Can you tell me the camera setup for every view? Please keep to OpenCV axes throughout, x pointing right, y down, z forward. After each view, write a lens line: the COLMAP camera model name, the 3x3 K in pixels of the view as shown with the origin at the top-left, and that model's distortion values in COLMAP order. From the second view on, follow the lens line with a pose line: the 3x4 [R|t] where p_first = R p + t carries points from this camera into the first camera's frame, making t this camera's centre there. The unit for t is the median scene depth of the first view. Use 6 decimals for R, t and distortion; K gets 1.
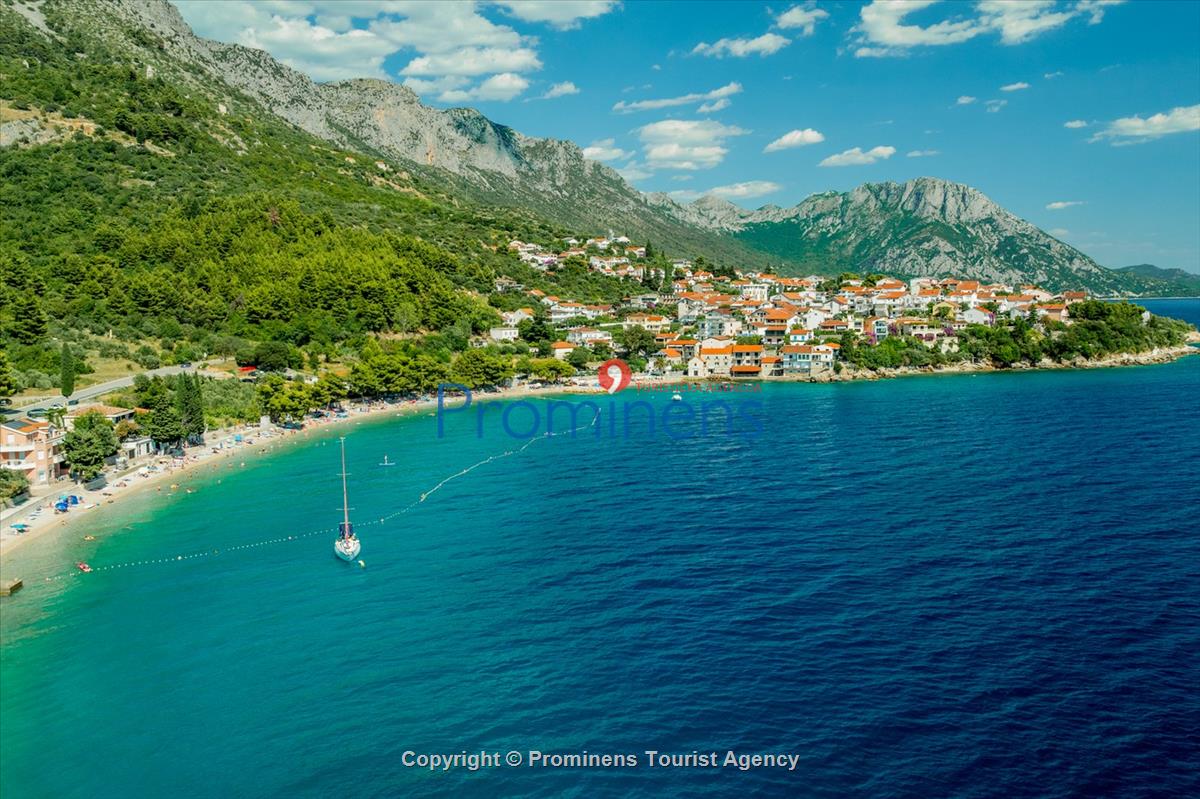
lens RADIAL K [[1004.3, 0, 597.4], [0, 1004.3, 400.3], [0, 0, 1]] dist [-0.017646, -0.008199]
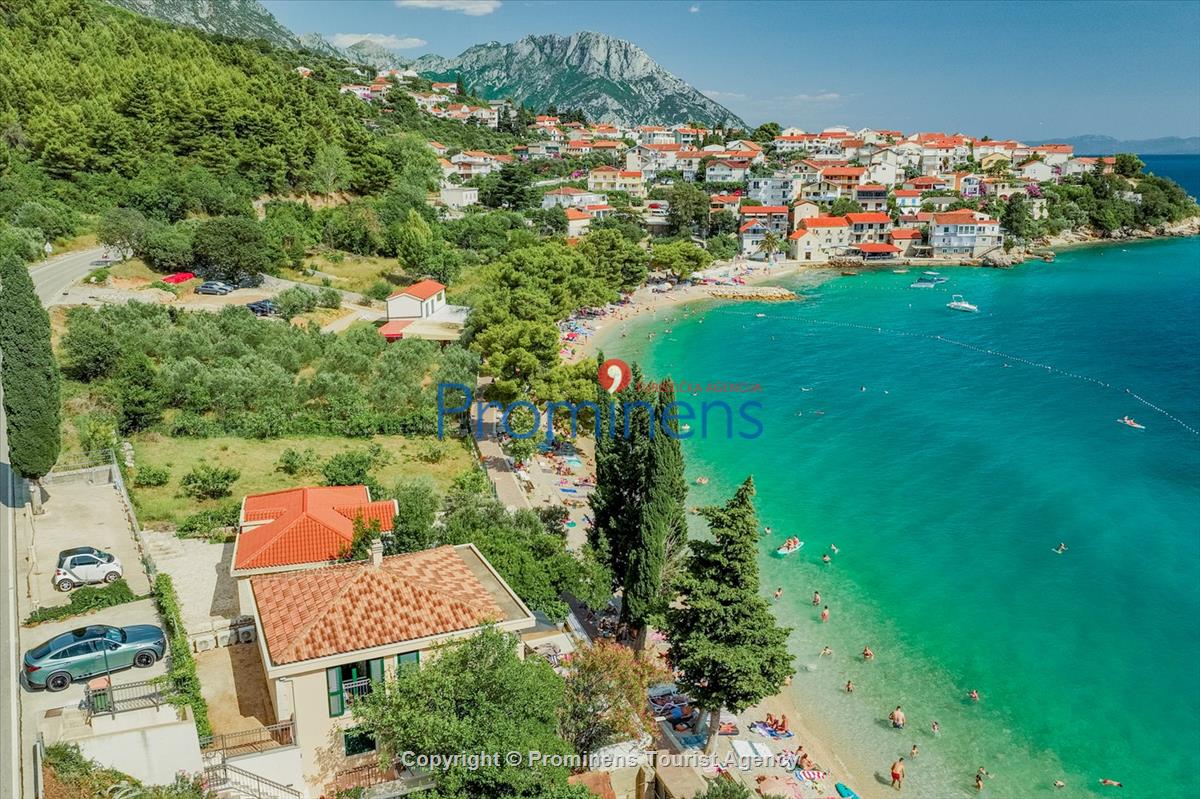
lens RADIAL K [[1001.1, 0, 597.3], [0, 1001.1, 400.4], [0, 0, 1]] dist [0.007664, -0.005045]
pose [[0.940815, -0.070810, 0.331440, -0.247751], [0.024537, 0.989595, 0.141772, -0.027525], [-0.338030, -0.125248, 0.932764, 0.373041]]
